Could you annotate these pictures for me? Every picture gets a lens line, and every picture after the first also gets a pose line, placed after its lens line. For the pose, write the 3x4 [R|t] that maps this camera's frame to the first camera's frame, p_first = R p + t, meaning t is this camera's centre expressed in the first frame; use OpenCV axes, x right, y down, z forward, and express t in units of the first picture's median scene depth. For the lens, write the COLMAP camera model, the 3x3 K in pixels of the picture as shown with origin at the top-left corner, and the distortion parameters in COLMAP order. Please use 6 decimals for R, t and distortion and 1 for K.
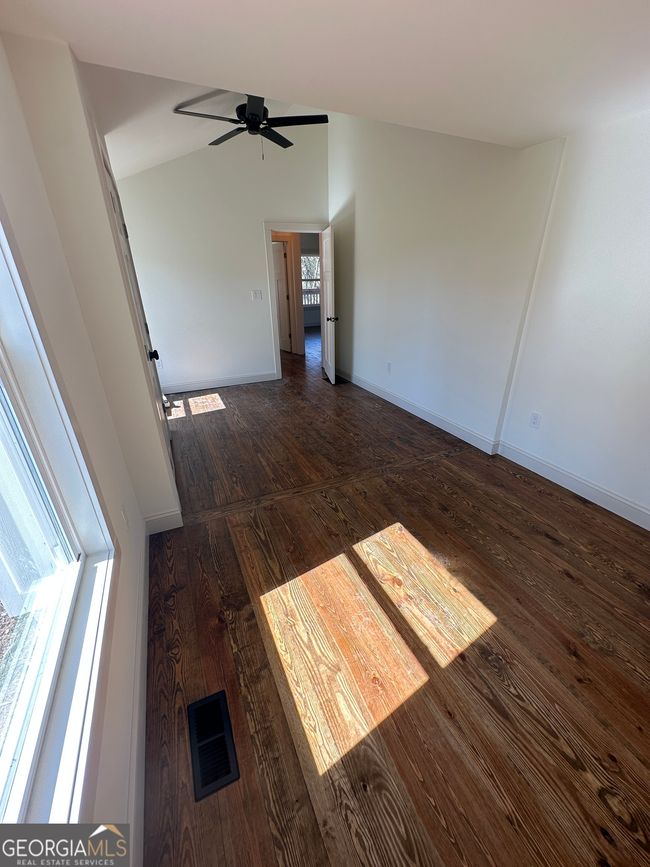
lens RADIAL K [[345.4, 0, 325.0], [0, 345.4, 433.5], [0, 0, 1]] dist [-0.000090, -0.000042]
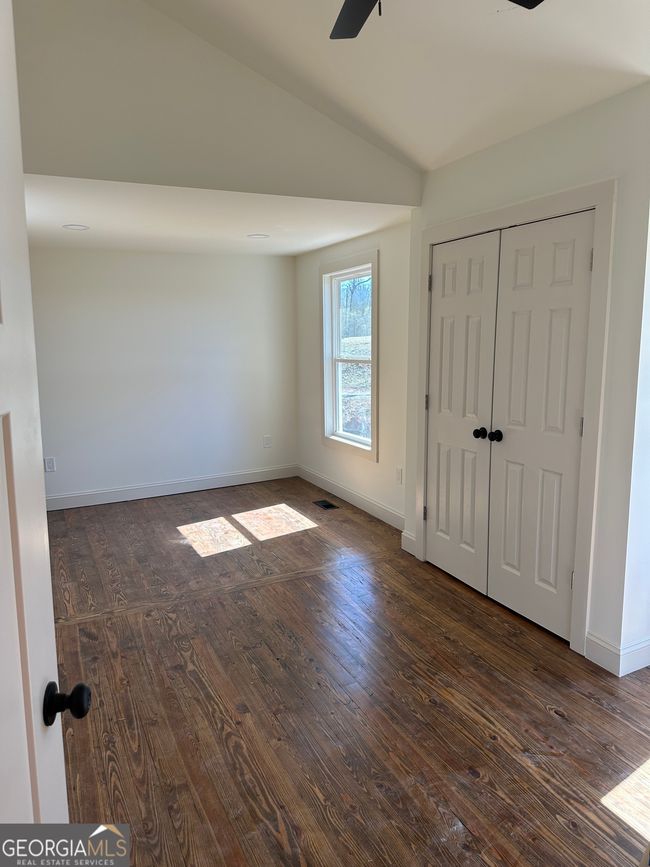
lens RADIAL K [[592.2, 0, 325.0], [0, 592.2, 433.5], [0, 0, 1]] dist [0.133468, -0.136343]
pose [[-0.999683, 0.021669, -0.012836, -0.130642], [0.010873, 0.831042, 0.556104, -0.940684], [0.022717, 0.555788, -0.831014, 2.041106]]
